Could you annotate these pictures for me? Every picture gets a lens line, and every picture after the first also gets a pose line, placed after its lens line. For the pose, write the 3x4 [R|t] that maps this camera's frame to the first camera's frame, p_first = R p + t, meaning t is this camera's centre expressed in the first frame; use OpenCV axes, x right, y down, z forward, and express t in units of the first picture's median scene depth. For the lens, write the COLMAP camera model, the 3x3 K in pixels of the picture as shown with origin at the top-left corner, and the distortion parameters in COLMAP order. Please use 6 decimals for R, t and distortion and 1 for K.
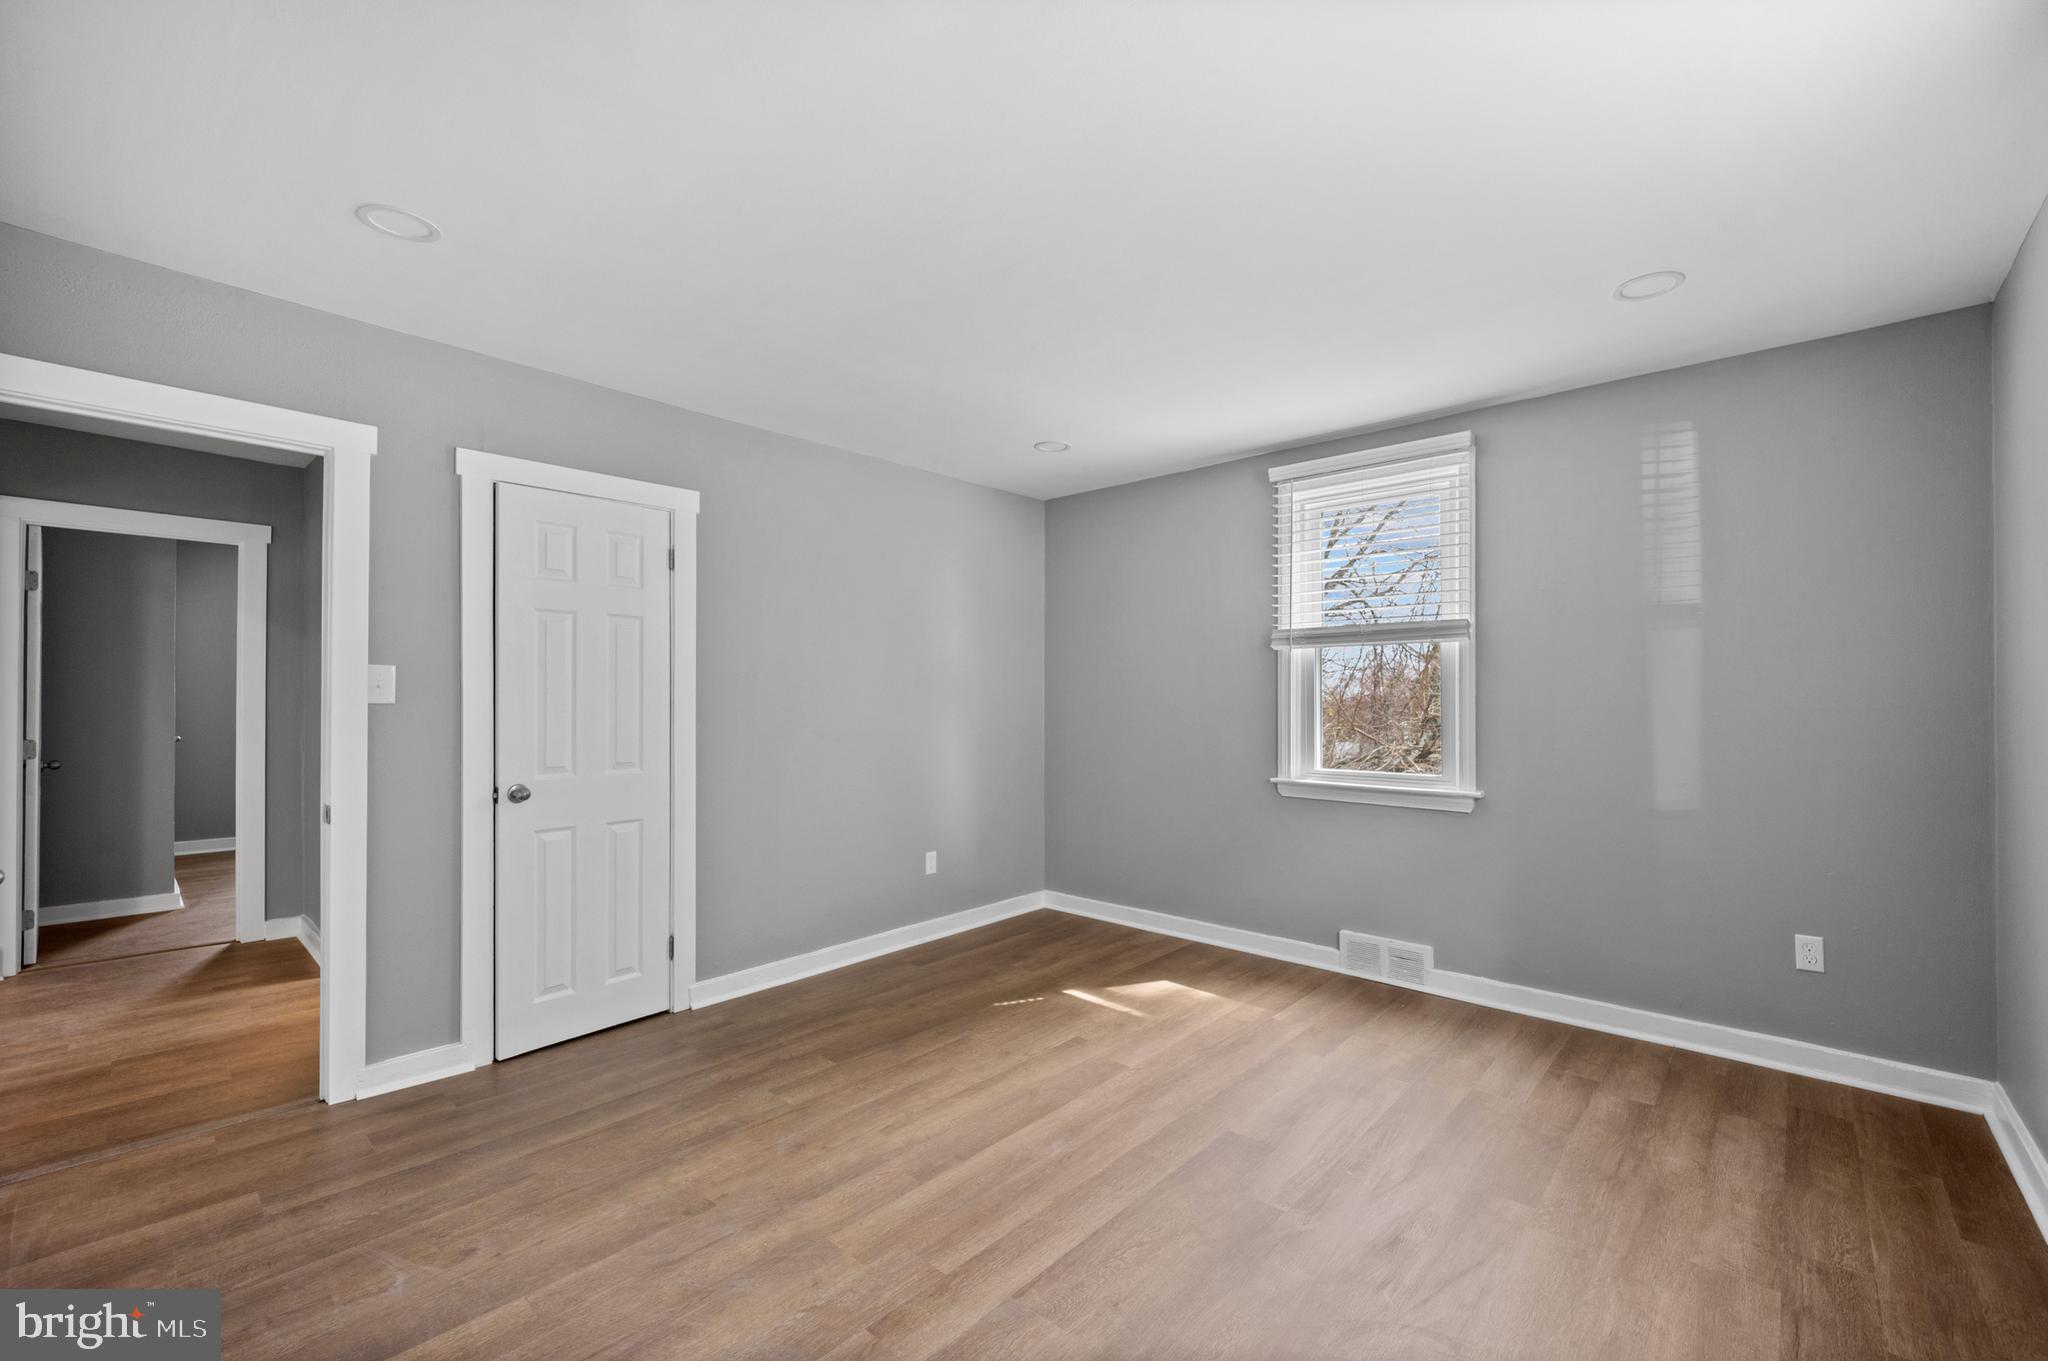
lens RADIAL K [[842.2, 0, 1021.7], [0, 842.2, 694.9], [0, 0, 1]] dist [-0.000194, -0.000181]
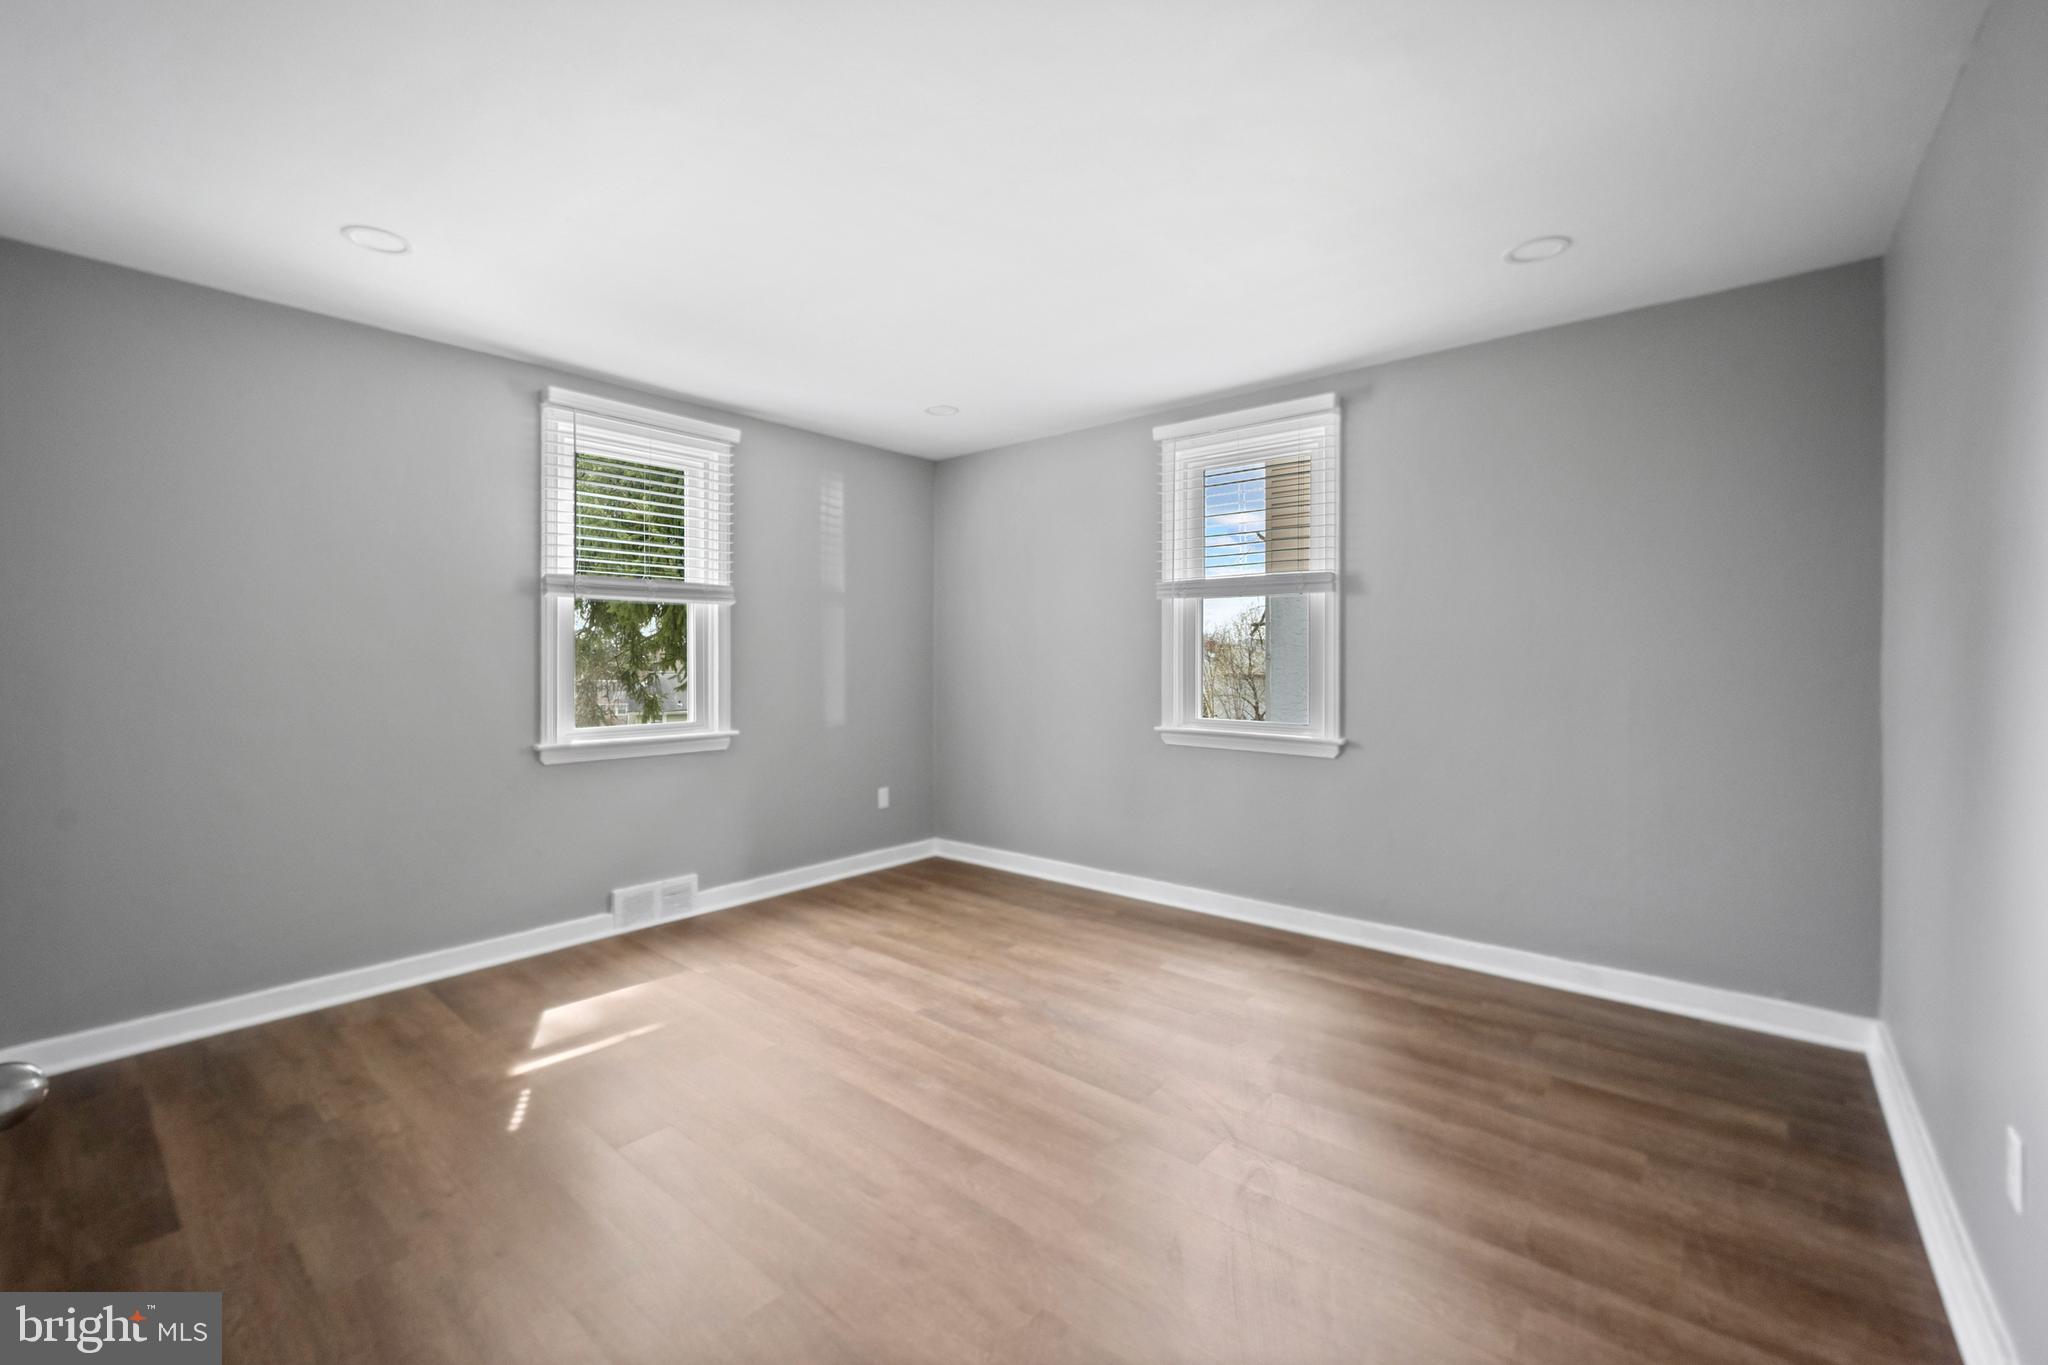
lens RADIAL K [[836.6, 0, 1026.7], [0, 836.6, 662.9], [0, 0, 1]] dist [-0.001769, -0.000411]
pose [[-0.036166, -0.008153, 0.999313, -0.748657], [-0.005569, 0.999953, 0.007957, 0.007478], [-0.999330, -0.005277, -0.036210, 0.699236]]
